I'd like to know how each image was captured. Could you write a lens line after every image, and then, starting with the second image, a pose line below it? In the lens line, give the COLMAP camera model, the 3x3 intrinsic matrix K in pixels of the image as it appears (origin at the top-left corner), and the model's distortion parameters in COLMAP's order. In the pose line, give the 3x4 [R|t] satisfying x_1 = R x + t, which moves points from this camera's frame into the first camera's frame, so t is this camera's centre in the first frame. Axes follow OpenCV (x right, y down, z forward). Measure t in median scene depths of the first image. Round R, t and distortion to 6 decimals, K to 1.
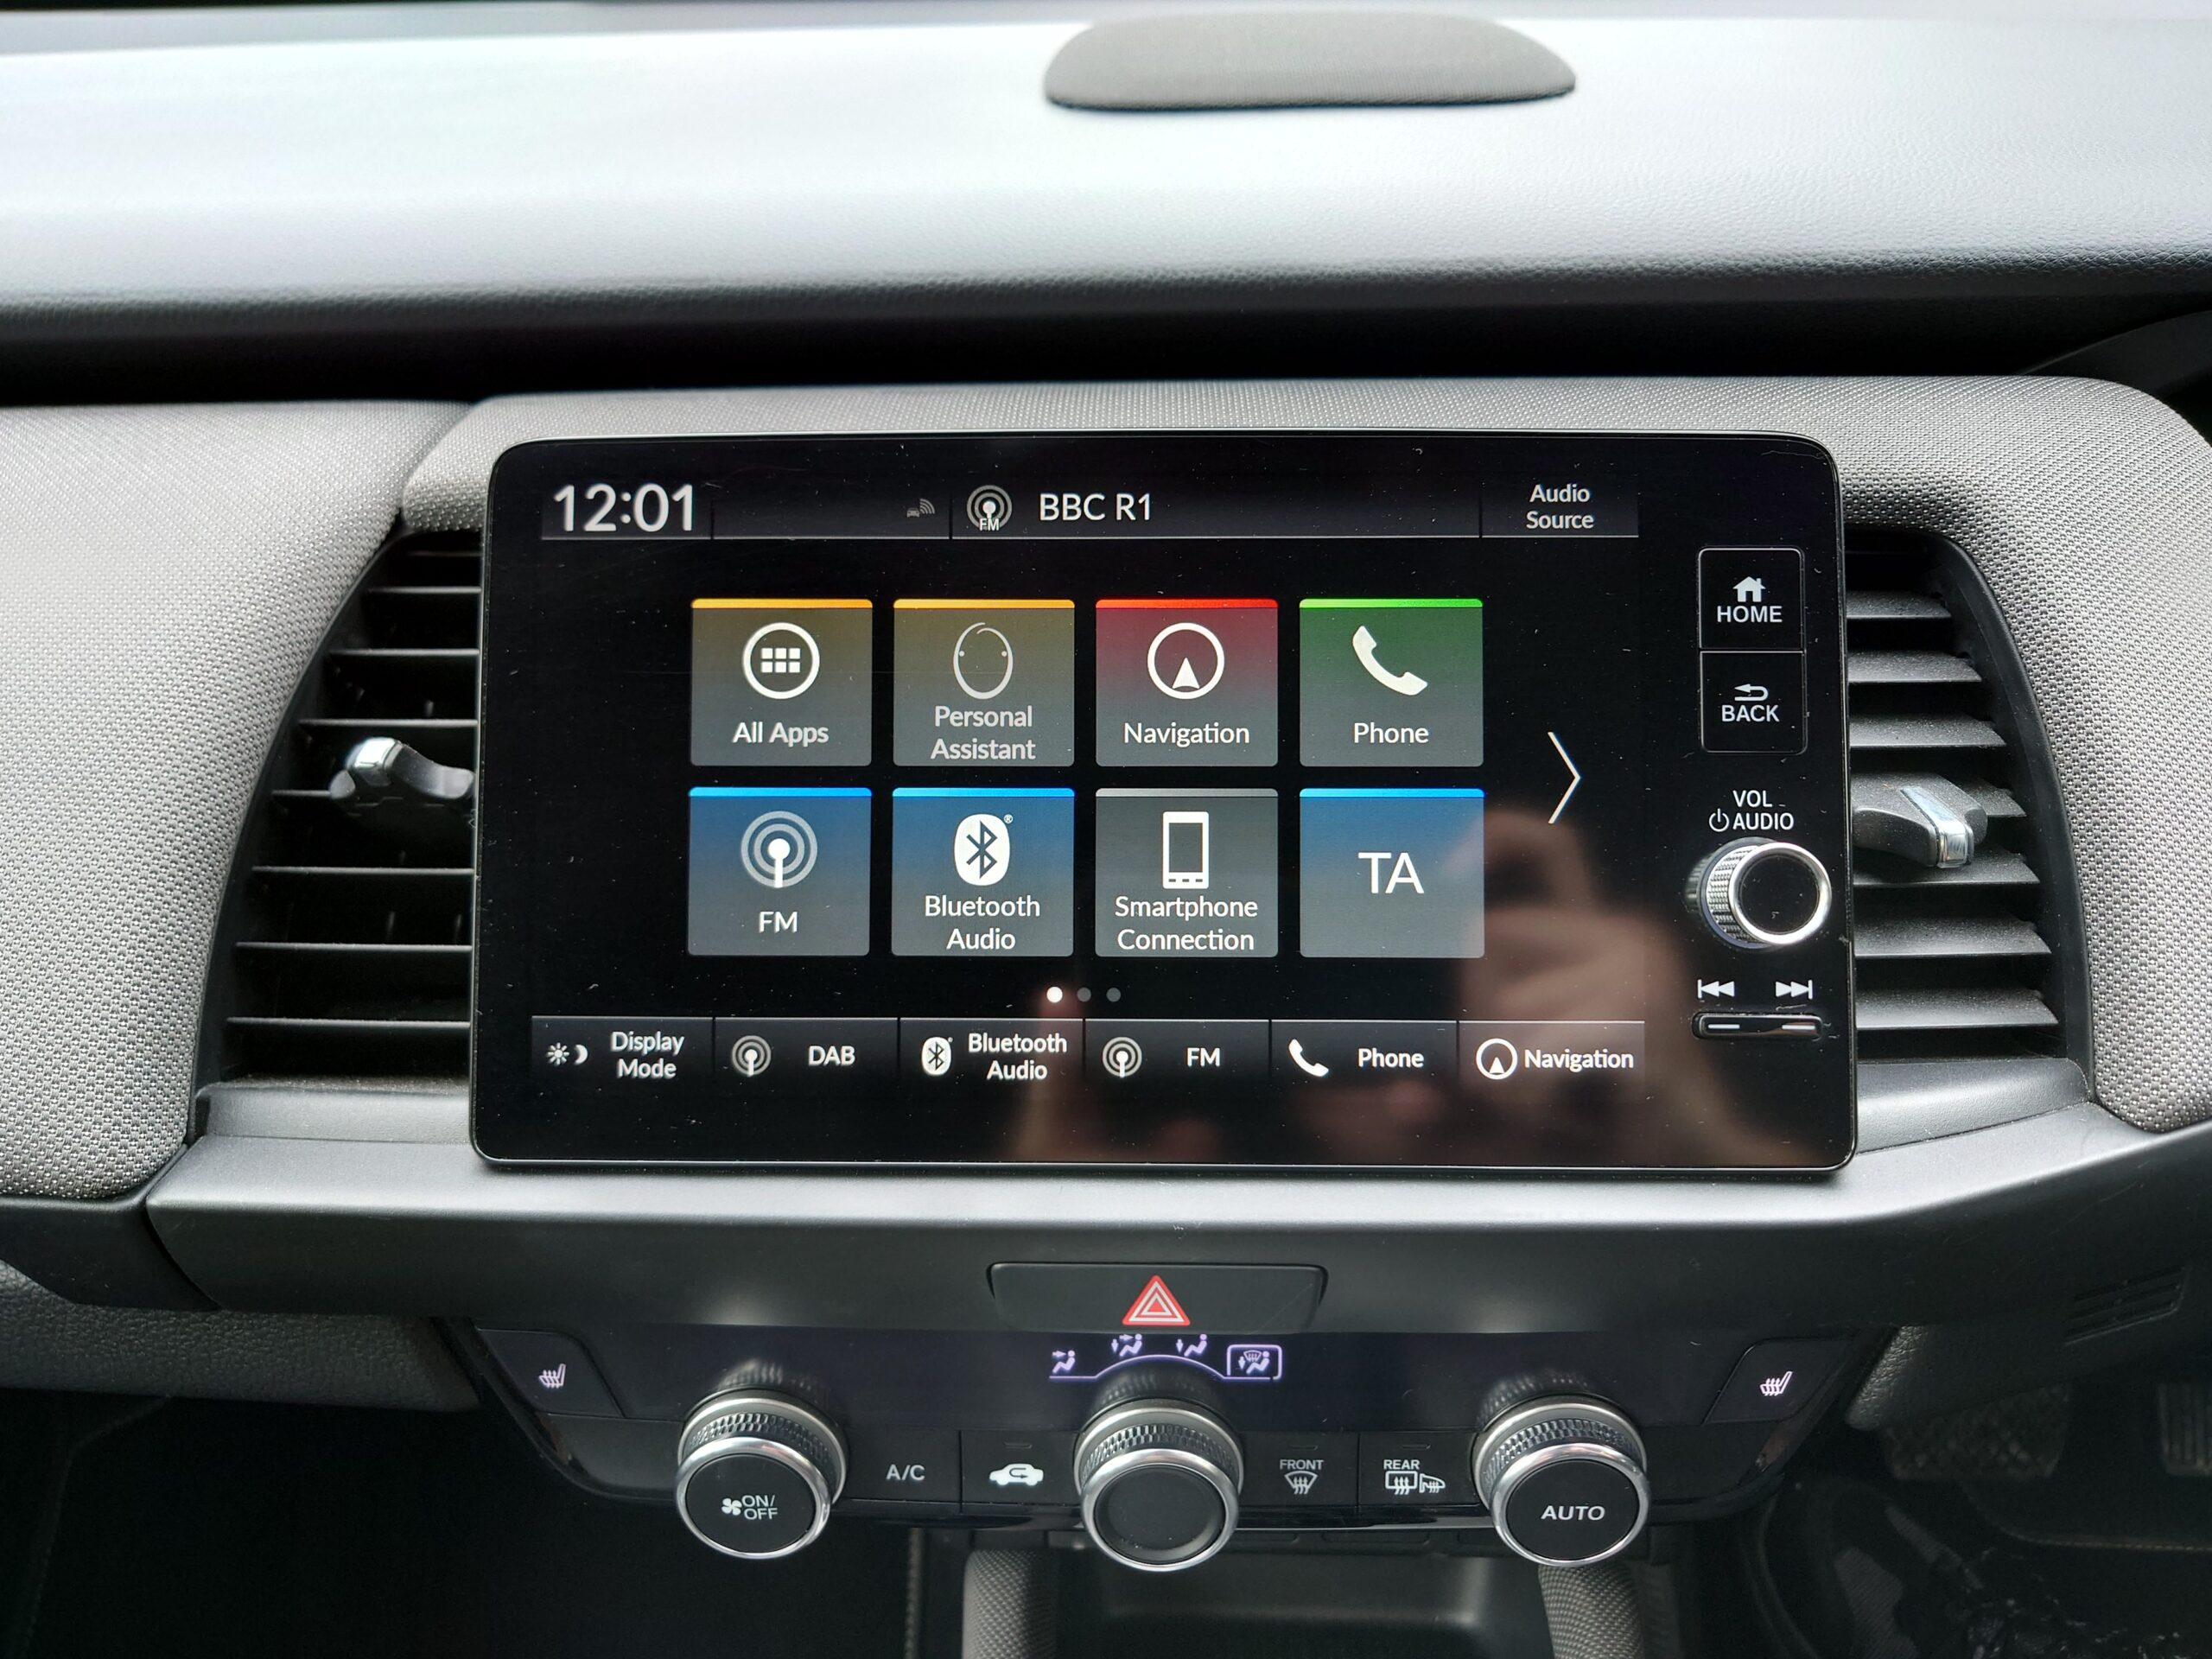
lens RADIAL K [[1622.2, 0, 1116.1], [0, 1622.2, 811.4], [0, 0, 1]] dist [-0.011463, 0.010912]
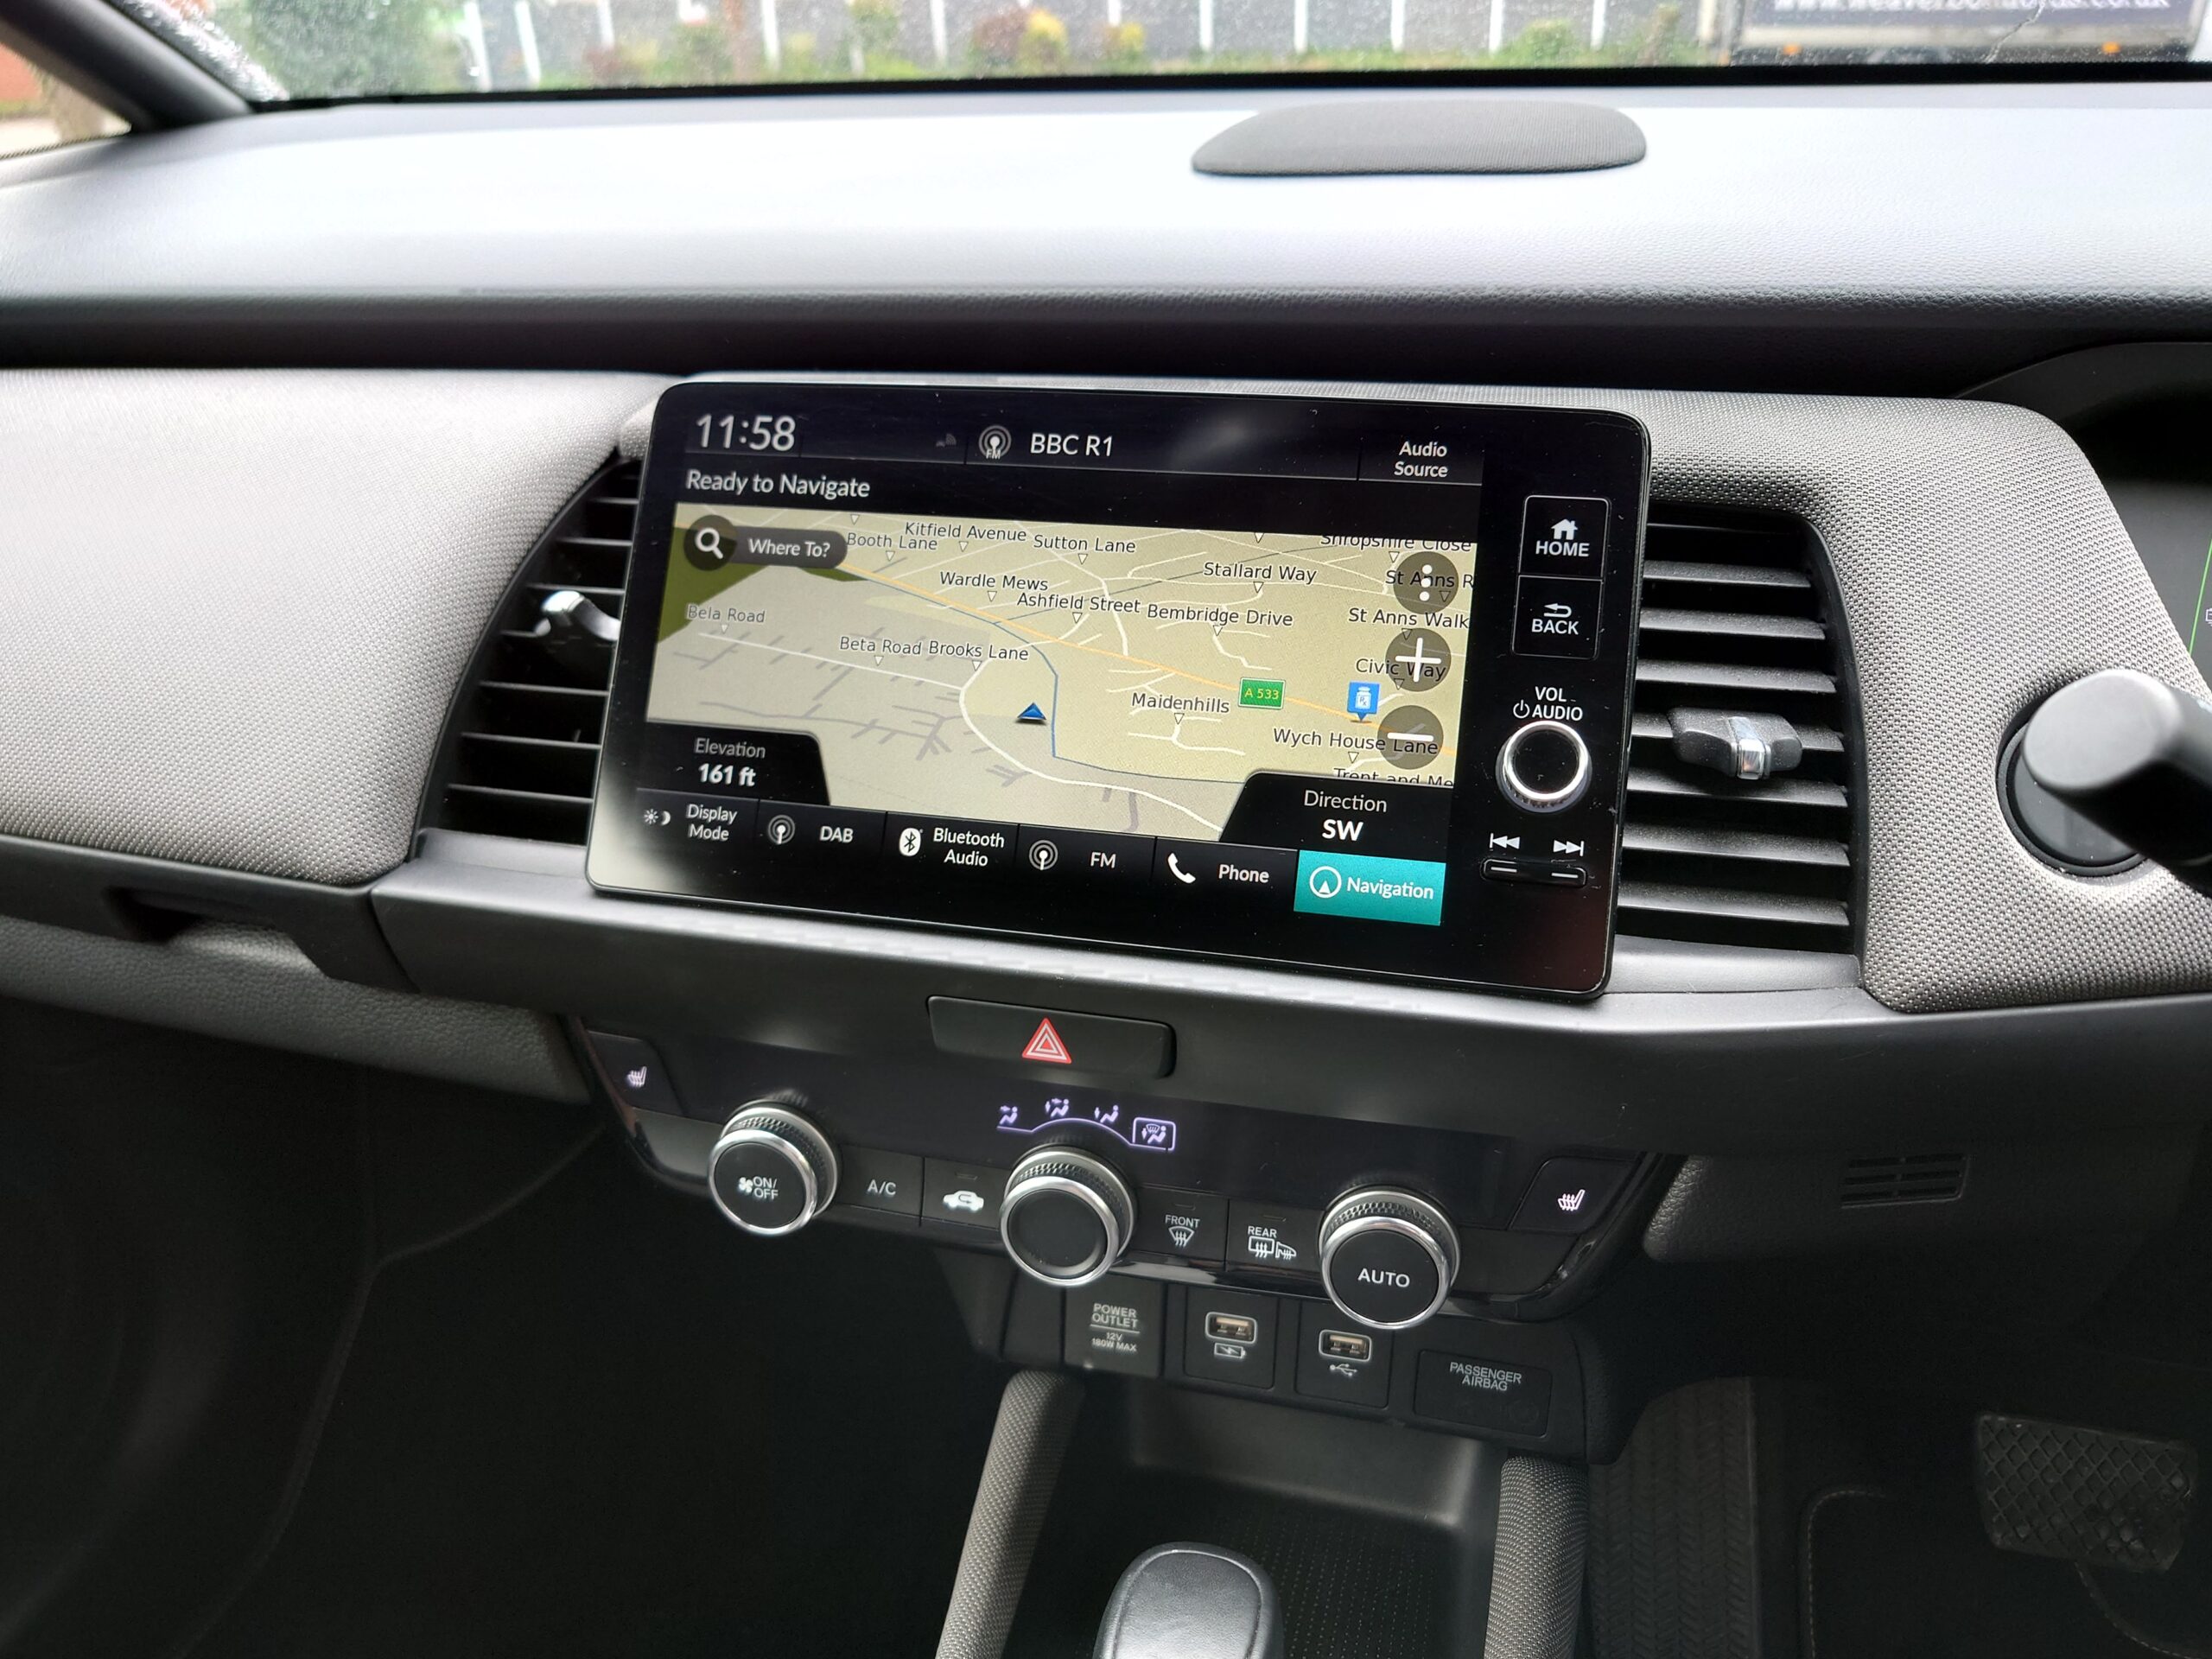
lens RADIAL K [[1622.2, 0, 1139.1], [0, 1622.2, 809.6], [0, 0, 1]] dist [-0.011463, 0.010912]
pose [[0.977139, 0.087119, -0.193933, 0.303166], [-0.098265, 0.993973, -0.048598, 0.156888], [0.188531, 0.066544, 0.979810, -0.252617]]
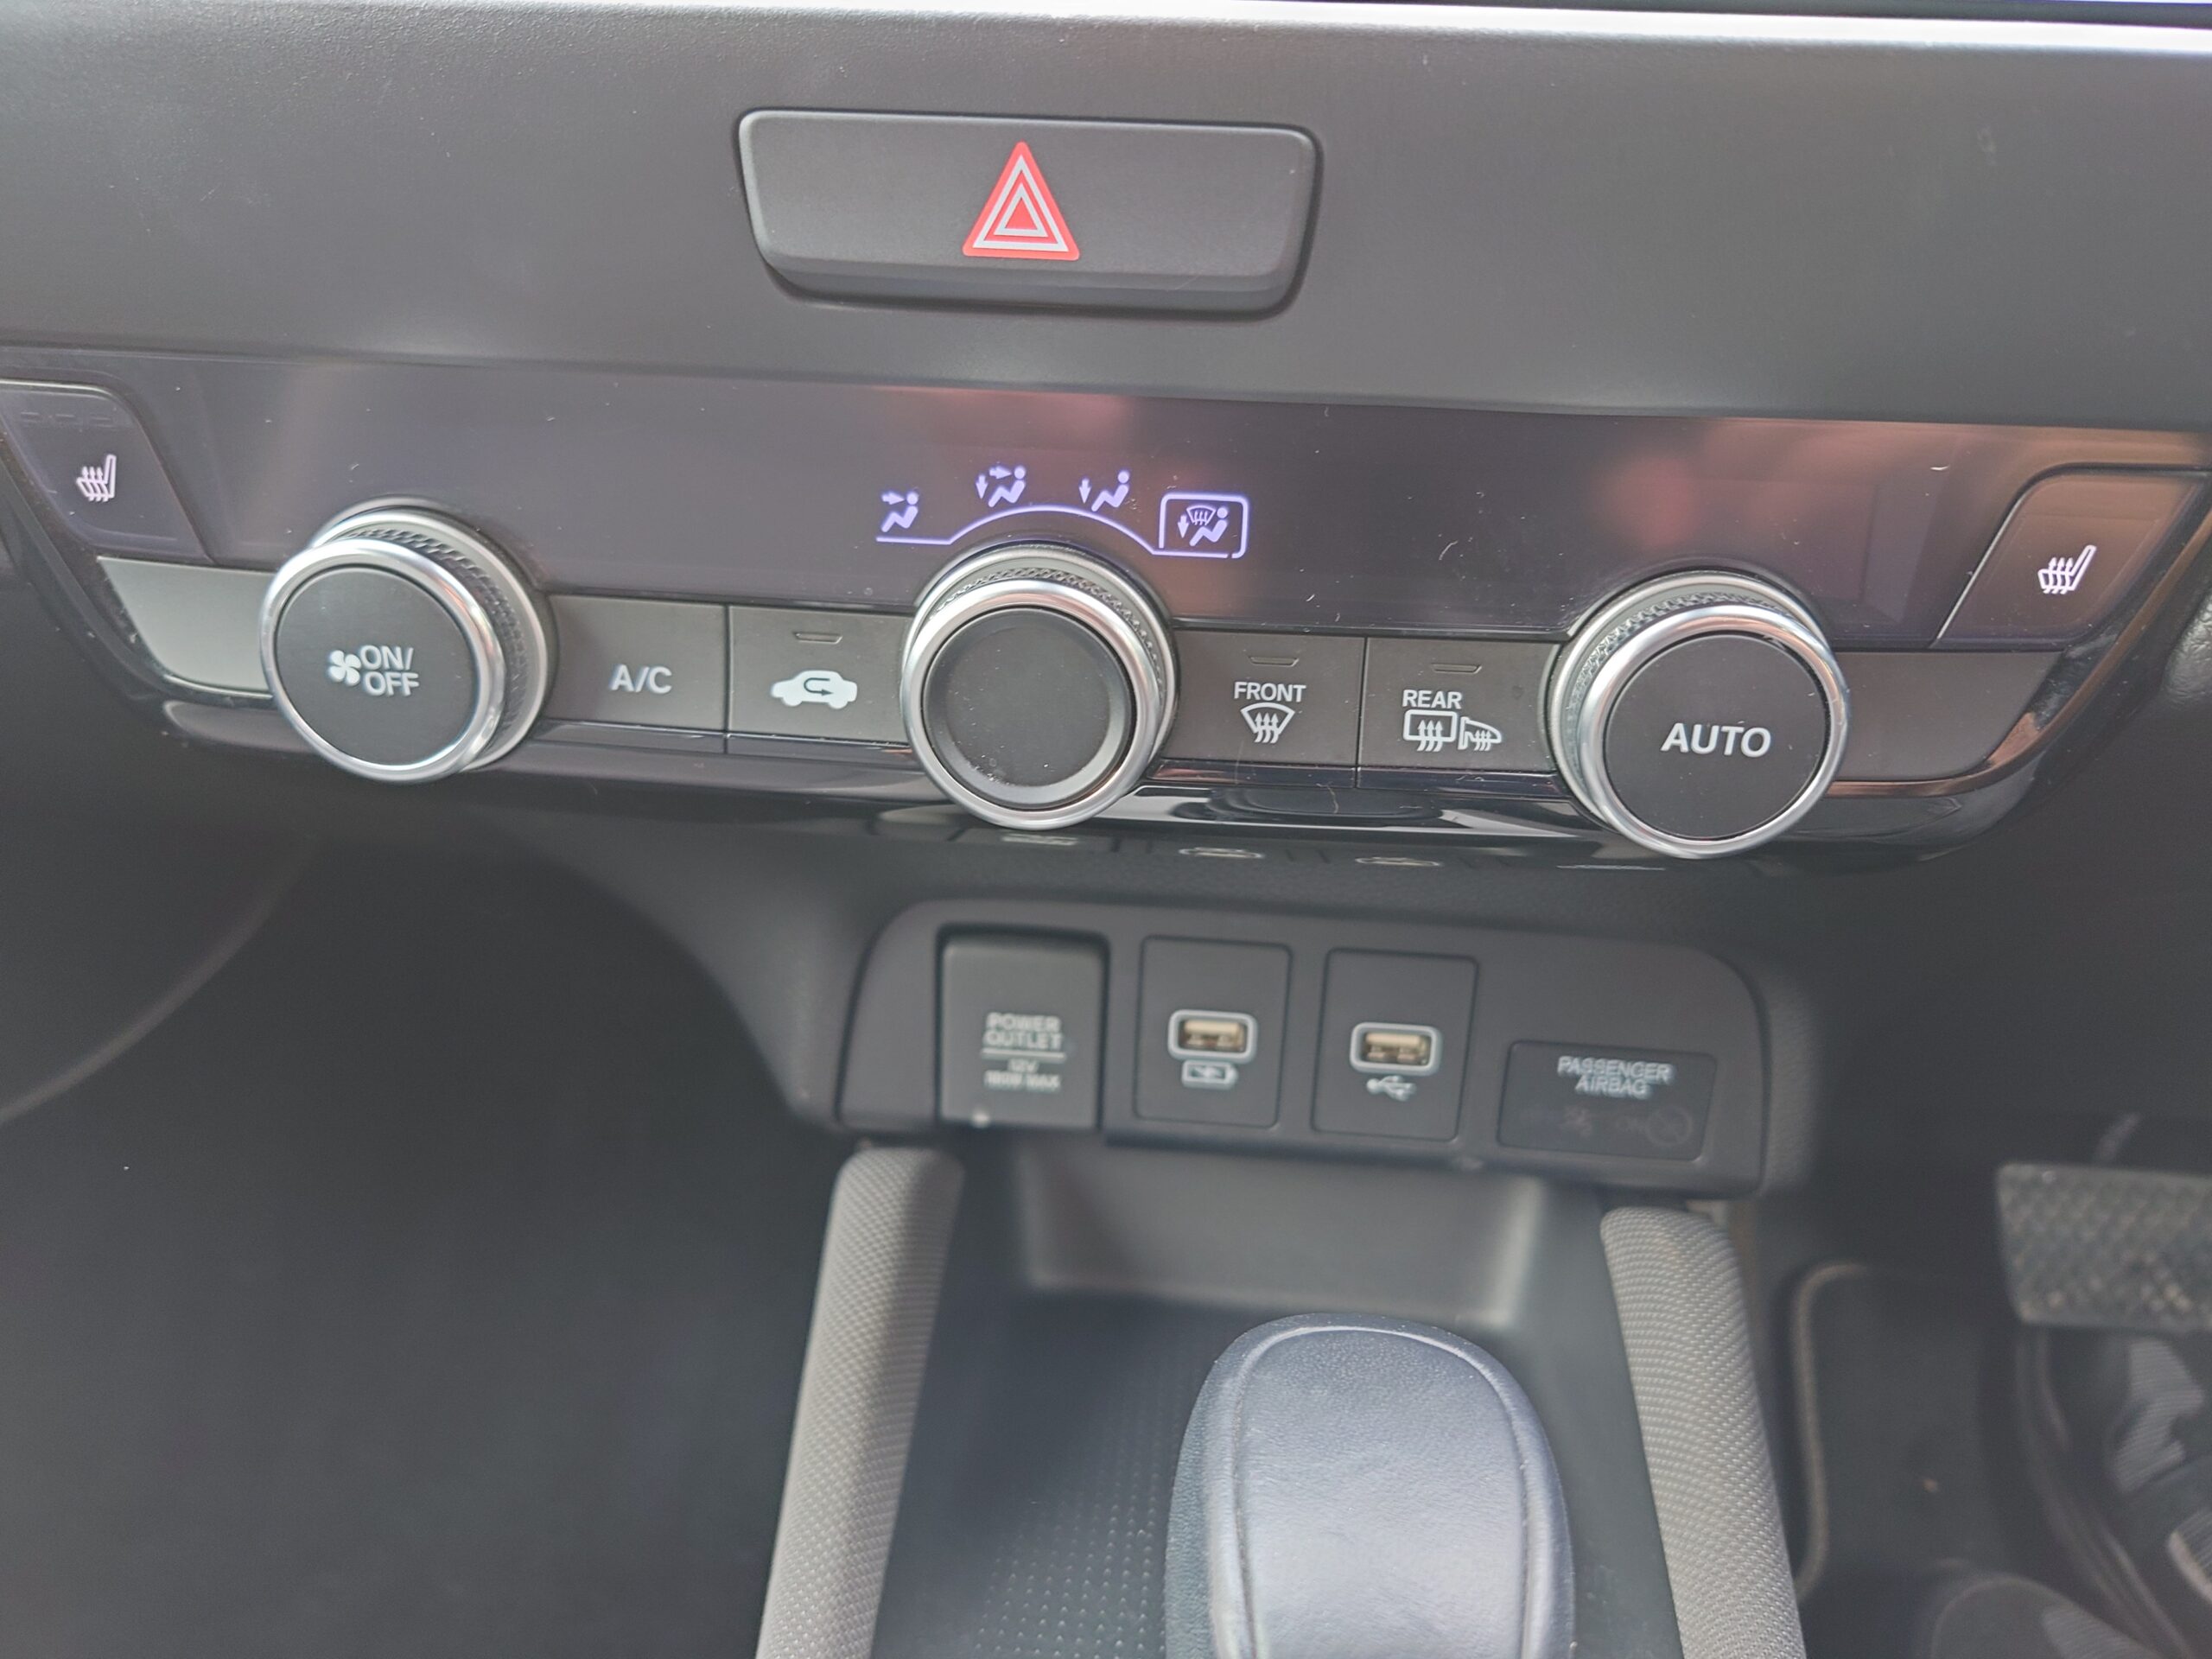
lens RADIAL K [[1622.2, 0, 1108.6], [0, 1622.2, 827.0], [0, 0, 1]] dist [-0.011463, 0.010912]
pose [[0.997616, 0.057702, -0.037860, 0.081521], [-0.057815, 0.998326, -0.001881, 0.471500], [0.037688, 0.004066, 0.999281, 0.387676]]
